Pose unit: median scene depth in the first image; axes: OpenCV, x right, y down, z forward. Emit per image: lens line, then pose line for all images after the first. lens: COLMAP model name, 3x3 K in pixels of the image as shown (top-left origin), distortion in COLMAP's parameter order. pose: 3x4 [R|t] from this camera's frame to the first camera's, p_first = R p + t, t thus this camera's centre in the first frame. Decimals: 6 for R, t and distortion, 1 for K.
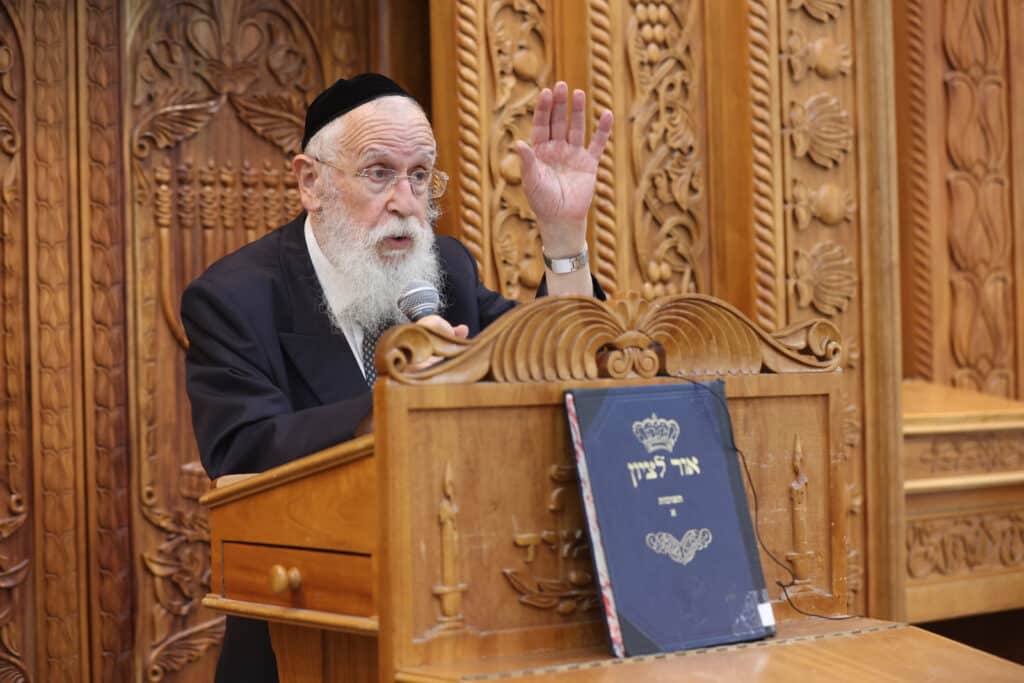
lens RADIAL K [[2415.6, 0, 512.0], [0, 2415.6, 341.5], [0, 0, 1]] dist [-0.237861, -0.027006]
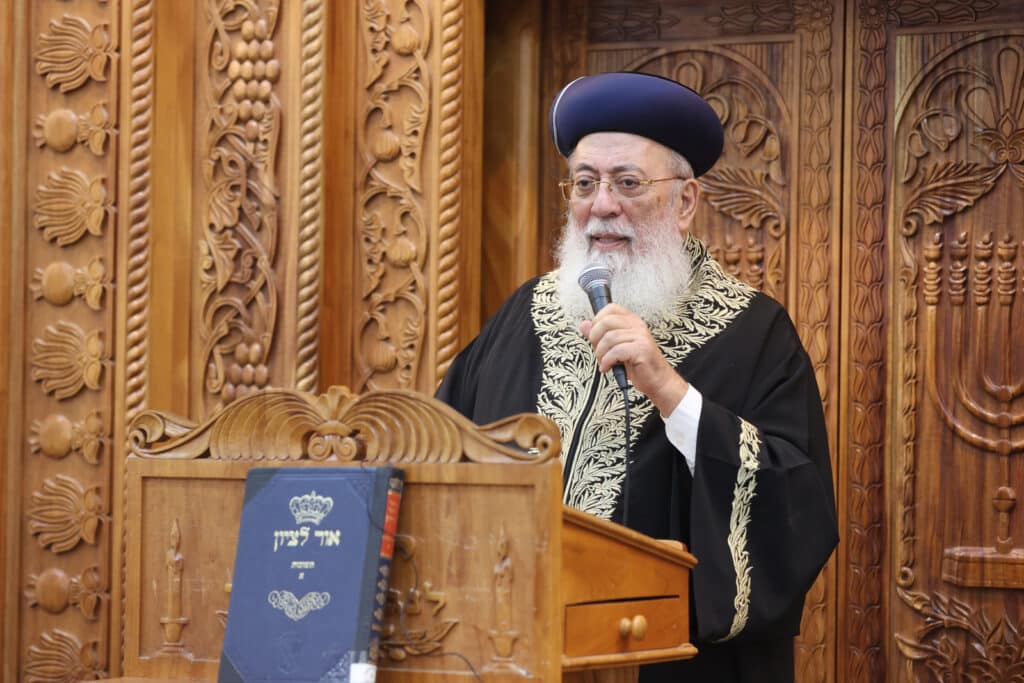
lens RADIAL K [[3548.3, 0, 512.0], [0, 3548.3, 341.5], [0, 0, 1]] dist [0.208904, -1.918758]
pose [[0.380375, 0.003417, -0.924826, 1.621314], [-0.013284, 0.999910, -0.001769, -0.039498], [0.924737, 0.012958, 0.380386, 0.410291]]
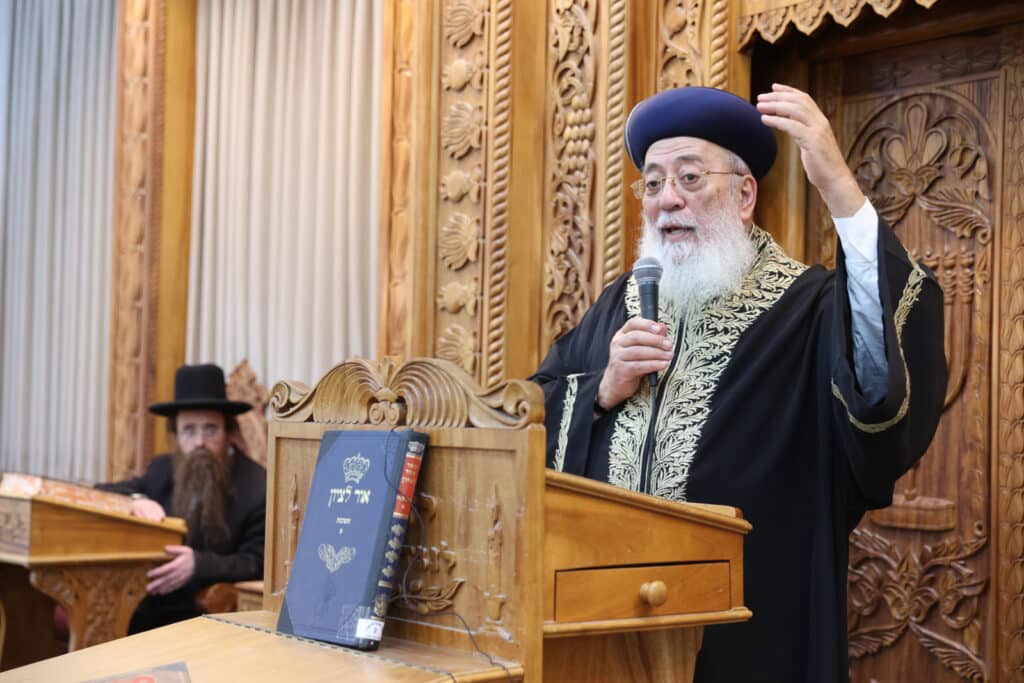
lens RADIAL K [[1670.6, 0, 512.0], [0, 1670.6, 341.5], [0, 0, 1]] dist [0.130020, 0.157212]
pose [[0.006746, -0.018239, -0.999811, 0.901474], [-0.013238, 0.999744, -0.018327, -0.013036], [0.999890, 0.013359, 0.006503, 1.025763]]
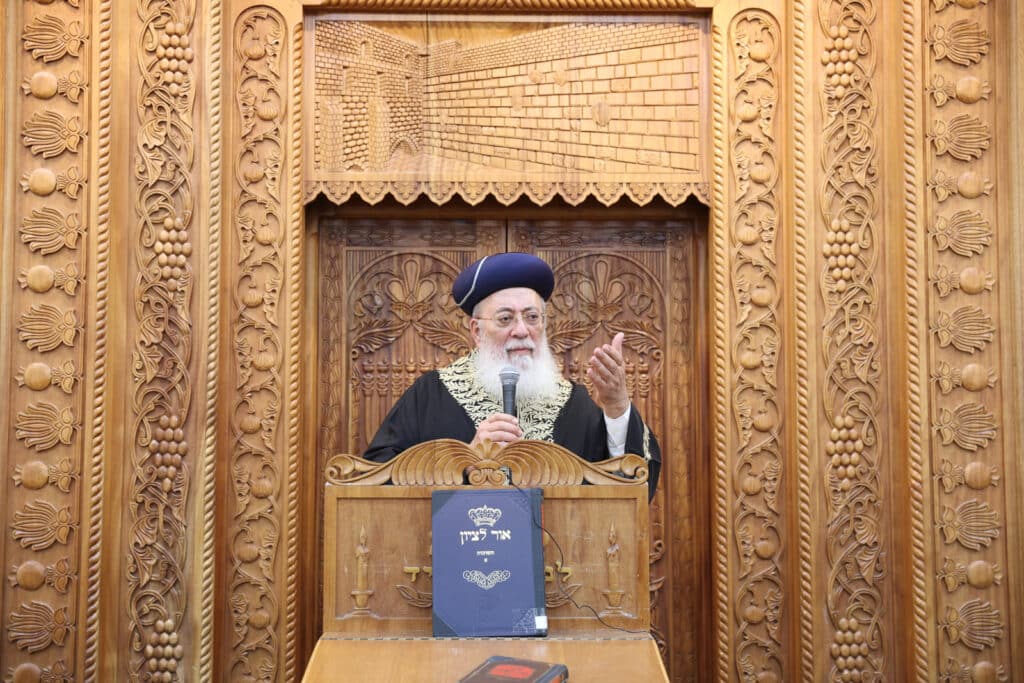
lens RADIAL K [[1517.2, 0, 512.0], [0, 1517.2, 341.5], [0, 0, 1]] dist [0.081851, 0.068756]
pose [[0.803432, -0.029574, -0.594662, 0.729989], [-0.013446, 0.997610, -0.067779, -0.015344], [0.595245, 0.062452, 0.801114, 0.077215]]
